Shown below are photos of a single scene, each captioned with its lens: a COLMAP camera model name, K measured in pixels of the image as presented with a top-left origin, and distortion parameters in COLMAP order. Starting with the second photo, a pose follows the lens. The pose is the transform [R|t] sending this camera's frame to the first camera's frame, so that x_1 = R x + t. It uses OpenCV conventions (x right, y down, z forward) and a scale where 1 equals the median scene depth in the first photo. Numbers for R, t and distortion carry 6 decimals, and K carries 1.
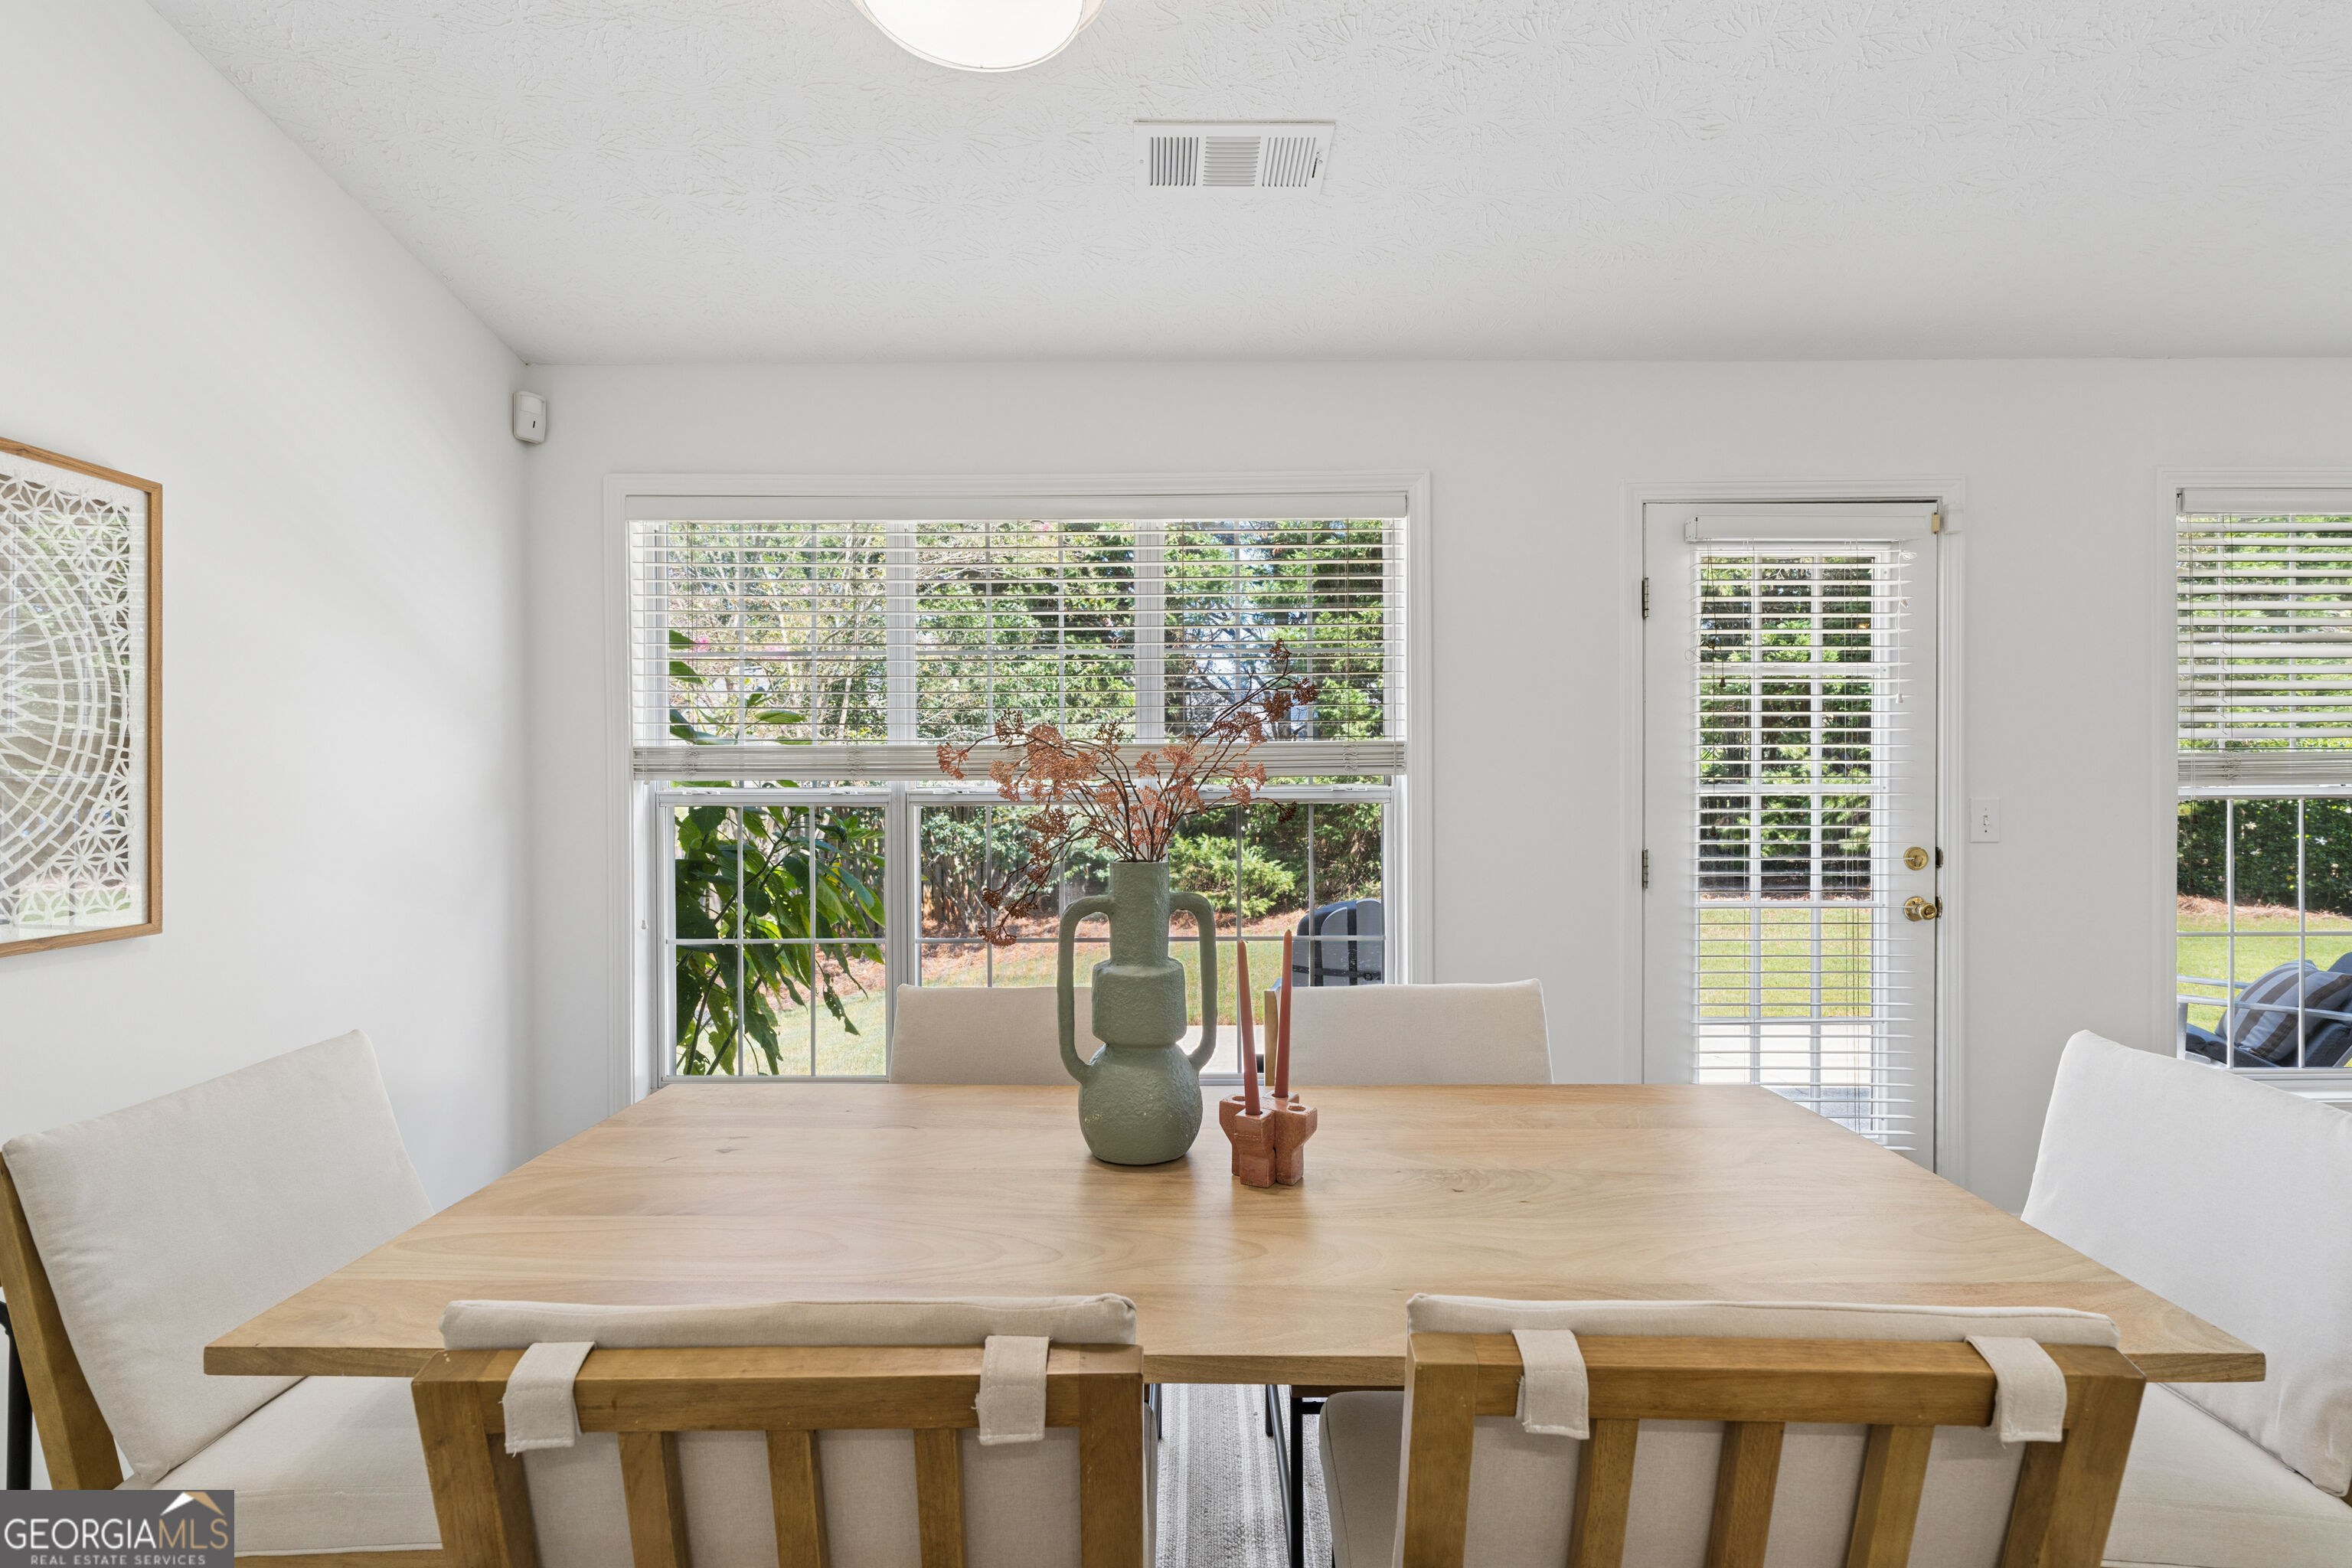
lens RADIAL K [[1066.5, 0, 1189.1], [0, 1066.5, 788.1], [0, 0, 1]] dist [-0.003509, -0.000232]
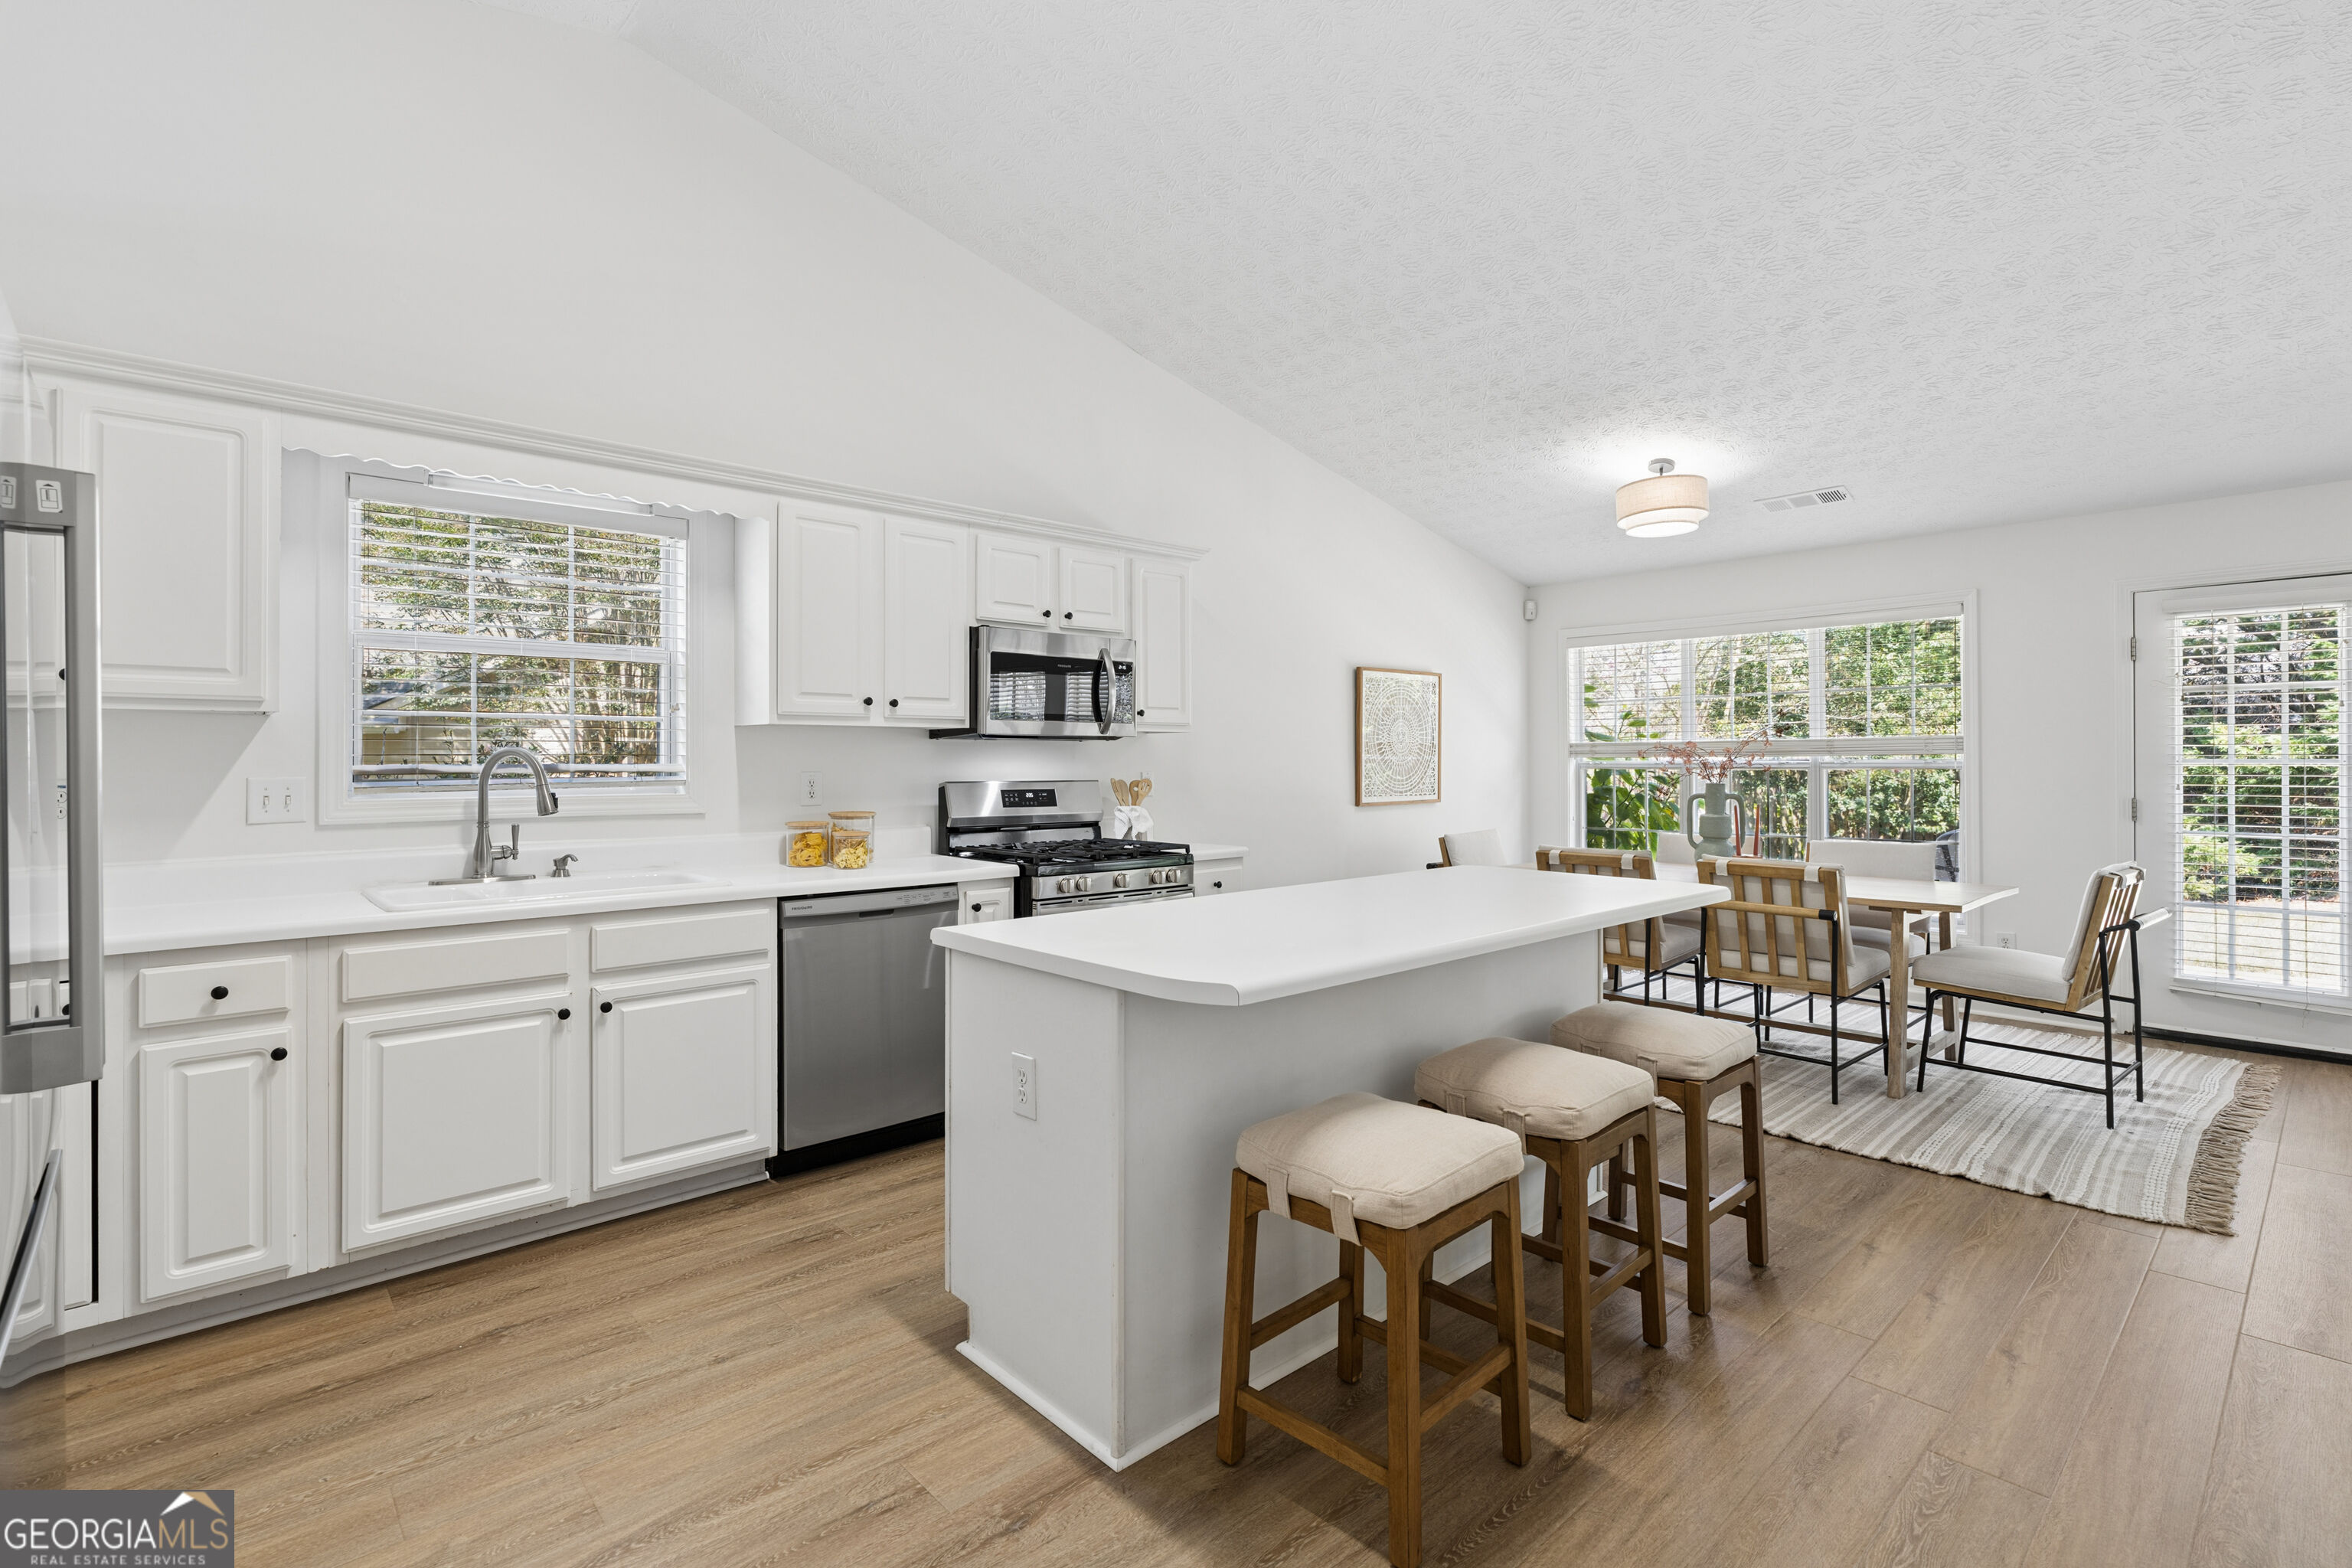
lens RADIAL K [[1089.6, 0, 1174.8], [0, 1089.6, 761.2], [0, 0, 1]] dist [-0.000460, 0.000491]
pose [[0.674430, 0.001205, -0.738337, 0.674714], [-0.001204, 0.999999, 0.000532, 0.000608], [0.738337, 0.000530, 0.674431, -1.283533]]
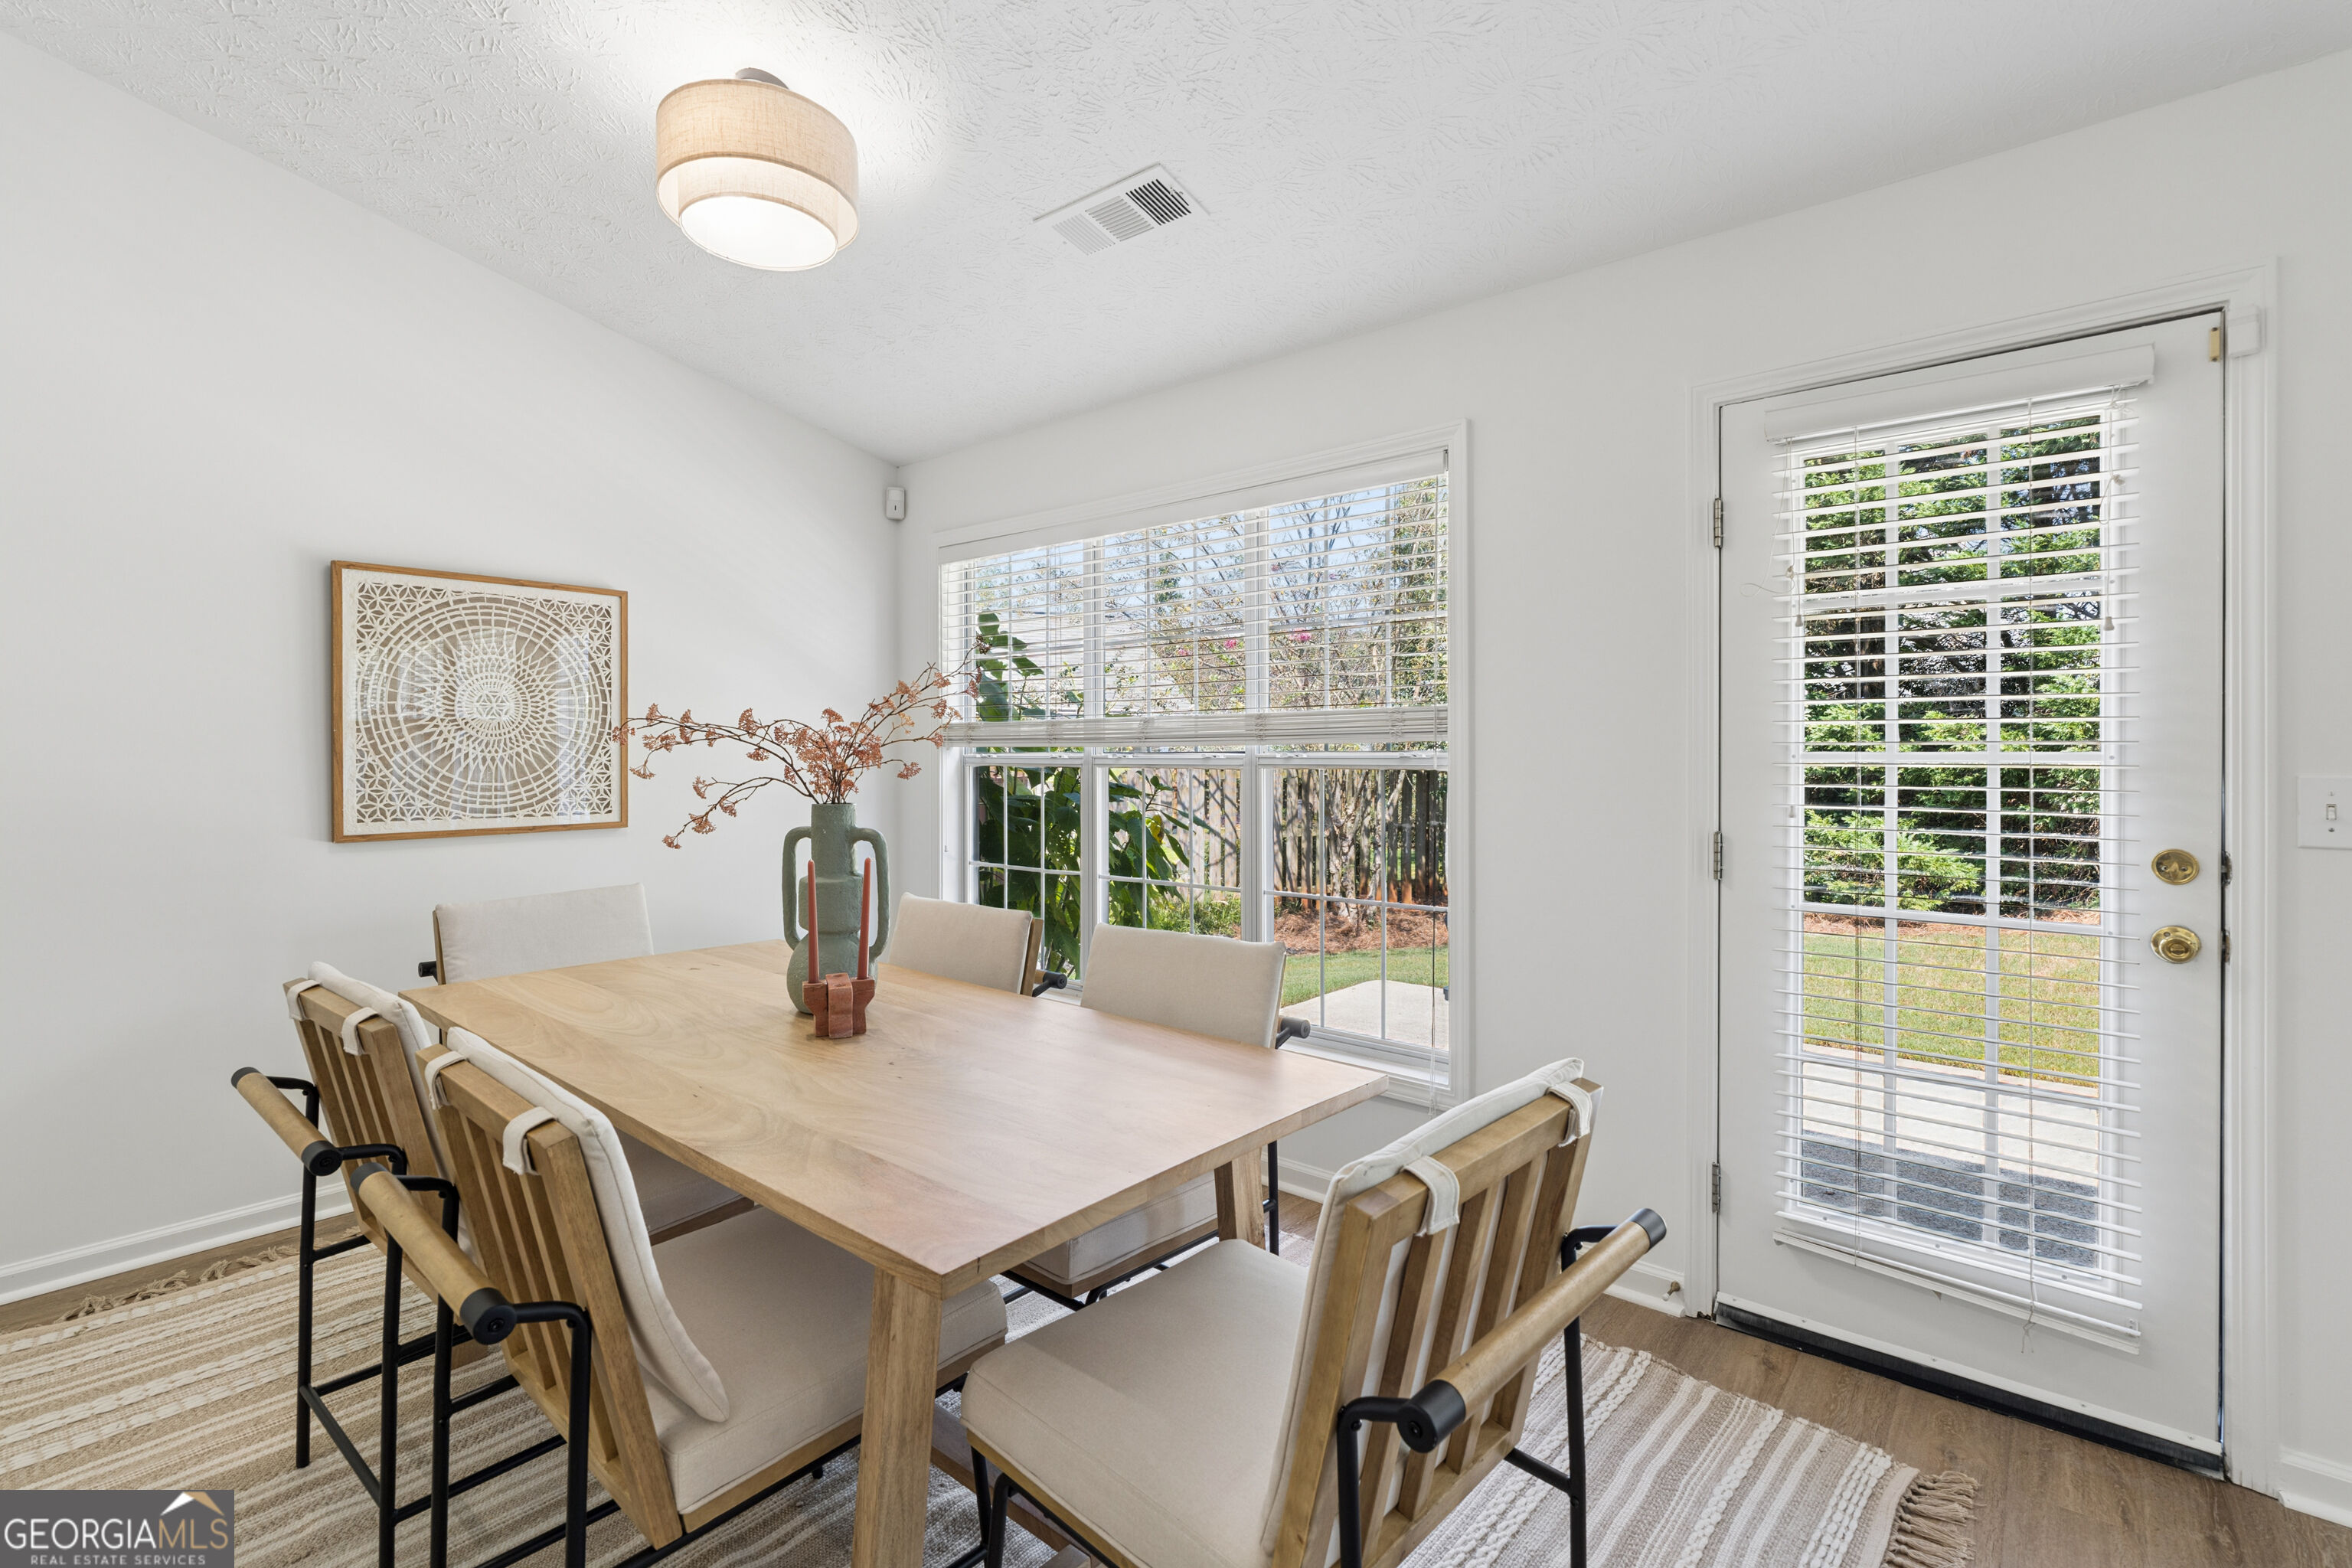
lens RADIAL K [[1068.1, 0, 1173.2], [0, 1068.1, 759.5], [0, 0, 1]] dist [-0.001879, 0.000016]
pose [[0.763863, 0.007765, -0.645332, 0.633787], [-0.005066, 0.999969, 0.006036, -0.000669], [0.645359, -0.001341, 0.763879, 0.106343]]
